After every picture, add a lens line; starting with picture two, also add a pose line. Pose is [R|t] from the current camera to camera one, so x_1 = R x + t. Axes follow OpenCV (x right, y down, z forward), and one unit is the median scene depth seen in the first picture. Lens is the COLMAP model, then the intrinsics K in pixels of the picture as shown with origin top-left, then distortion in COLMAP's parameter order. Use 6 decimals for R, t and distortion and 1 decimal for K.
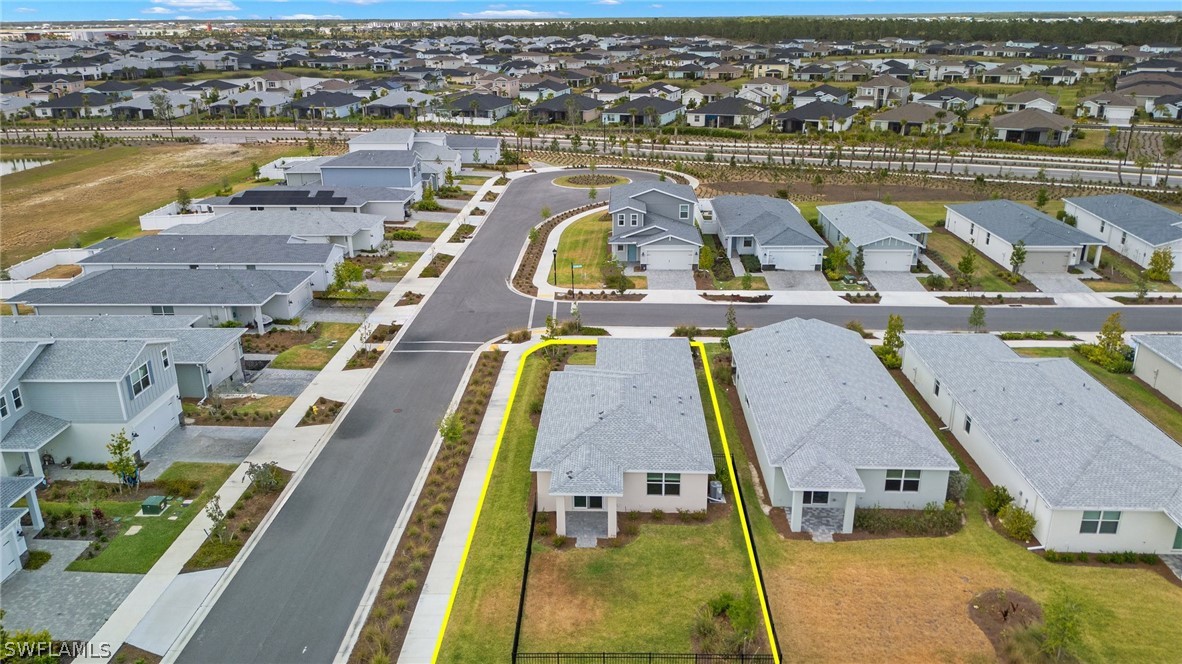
lens RADIAL K [[852.9, 0, 591.0], [0, 852.9, 332.0], [0, 0, 1]] dist [0.046448, -0.002417]
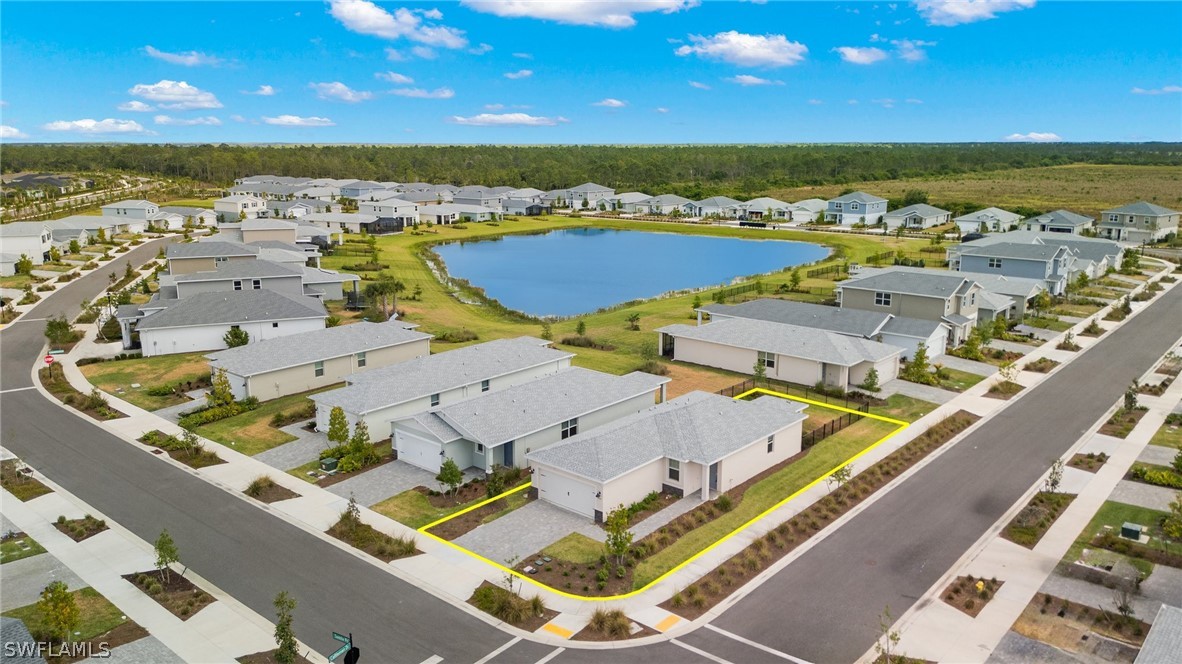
lens RADIAL K [[873.1, 0, 585.2], [0, 873.1, 294.3], [0, 0, 1]] dist [0.092241, -0.094773]
pose [[-0.778800, -0.104251, 0.618548, -0.357404], [0.216349, 0.880941, 0.420875, -0.379945], [-0.588781, 0.461600, -0.663523, 1.126734]]
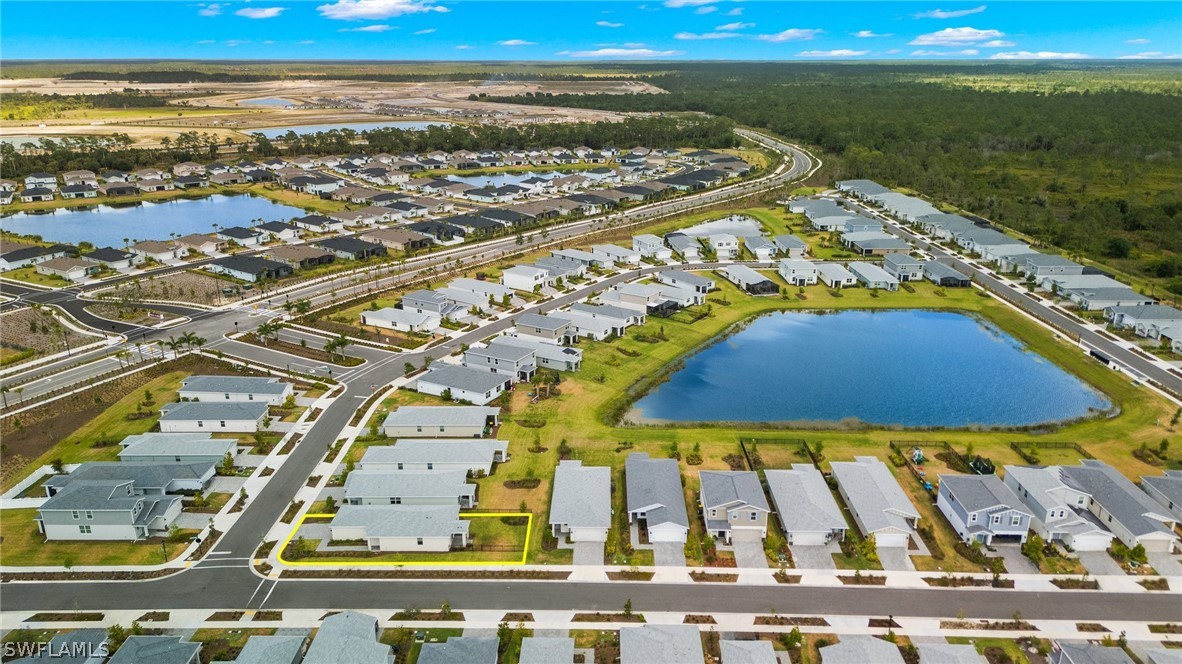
lens RADIAL K [[829.4, 0, 591.0], [0, 829.4, 332.0], [0, 0, 1]] dist [0.079802, -0.081727]
pose [[-0.020221, -0.303170, 0.952722, -1.432047], [0.346081, 0.891884, 0.291156, -0.624951], [-0.937987, 0.335607, 0.086886, 0.023144]]
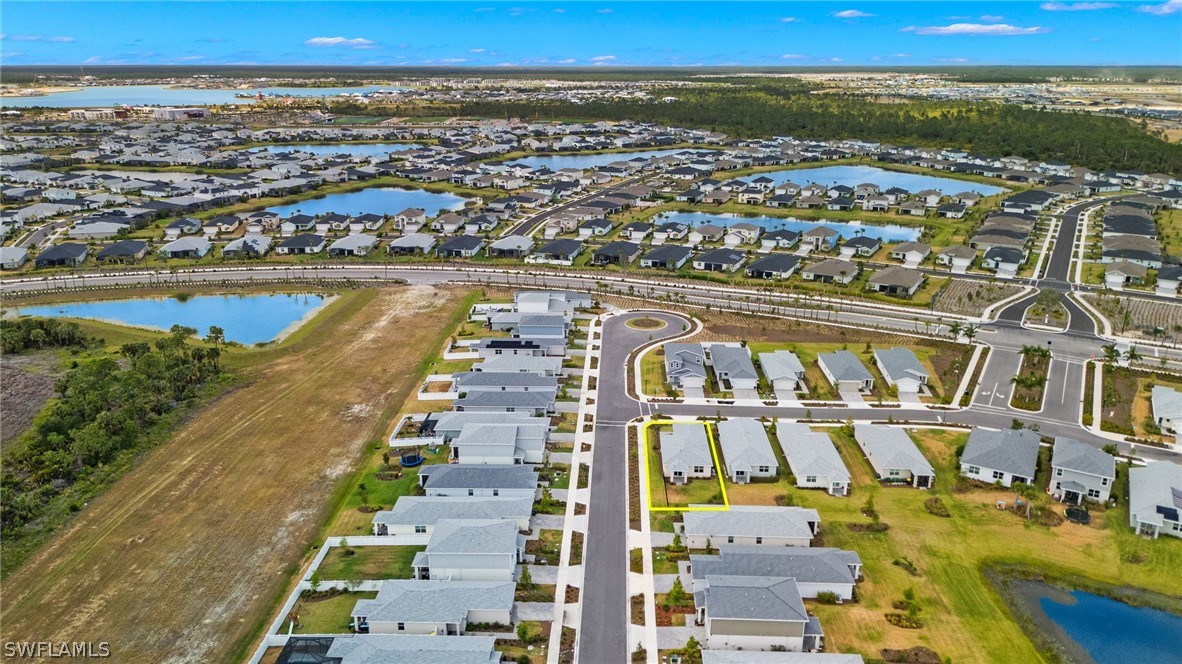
lens RADIAL K [[829.4, 0, 591.0], [0, 829.4, 332.0], [0, 0, 1]] dist [0.079802, -0.081727]
pose [[0.999943, 0.009717, 0.004504, -0.220720], [-0.009540, 0.999240, -0.037781, -0.149300], [-0.004868, 0.037736, 0.999276, -1.428002]]
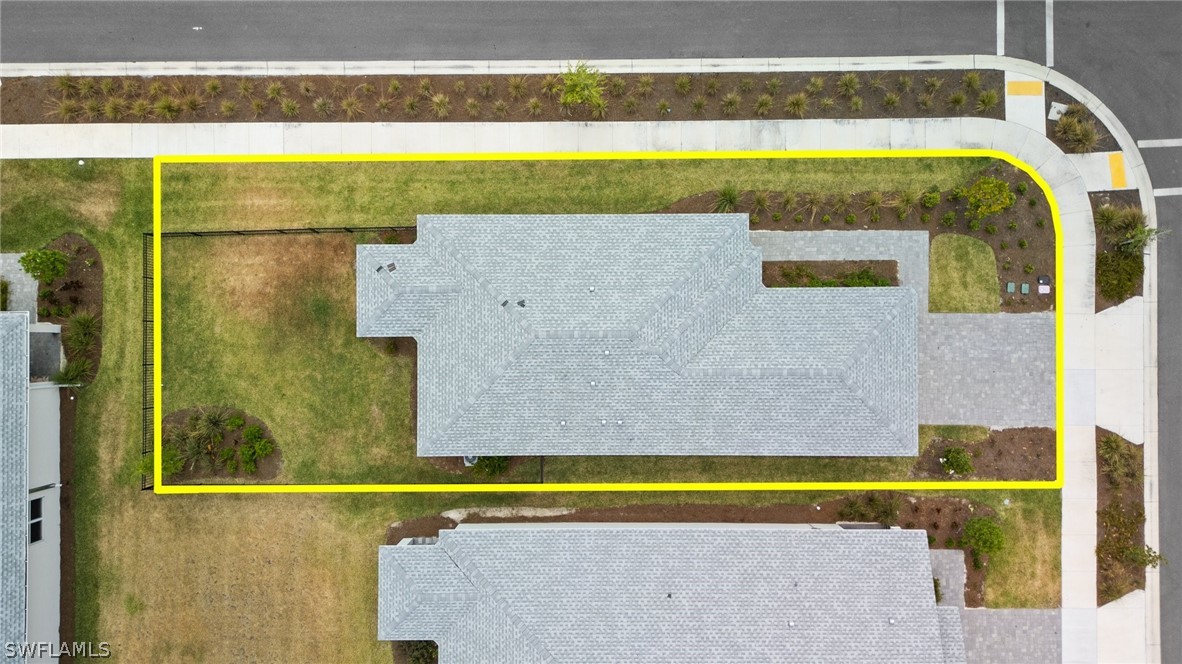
lens RADIAL K [[829.4, 0, 591.0], [0, 829.4, 332.0], [0, 0, 1]] dist [0.079802, -0.081727]
pose [[0.040783, 0.999165, -0.002268, 0.022149], [-0.338335, 0.015946, 0.940891, -0.321027], [0.940141, -0.037605, 0.338703, 0.477993]]
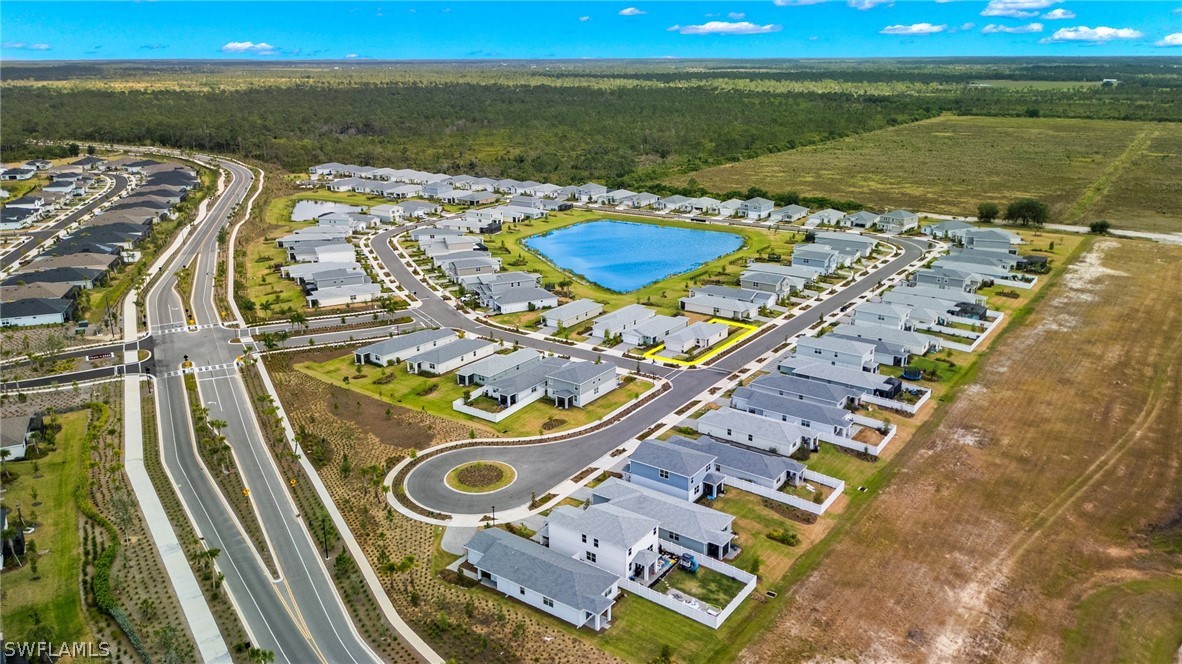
lens RADIAL K [[873.1, 0, 585.2], [0, 873.1, 294.3], [0, 0, 1]] dist [0.092241, -0.094773]
pose [[-0.830920, -0.135495, 0.539642, -1.216049], [0.200080, 0.832249, 0.517039, -1.632213], [-0.519173, 0.537589, -0.664423, 2.700752]]
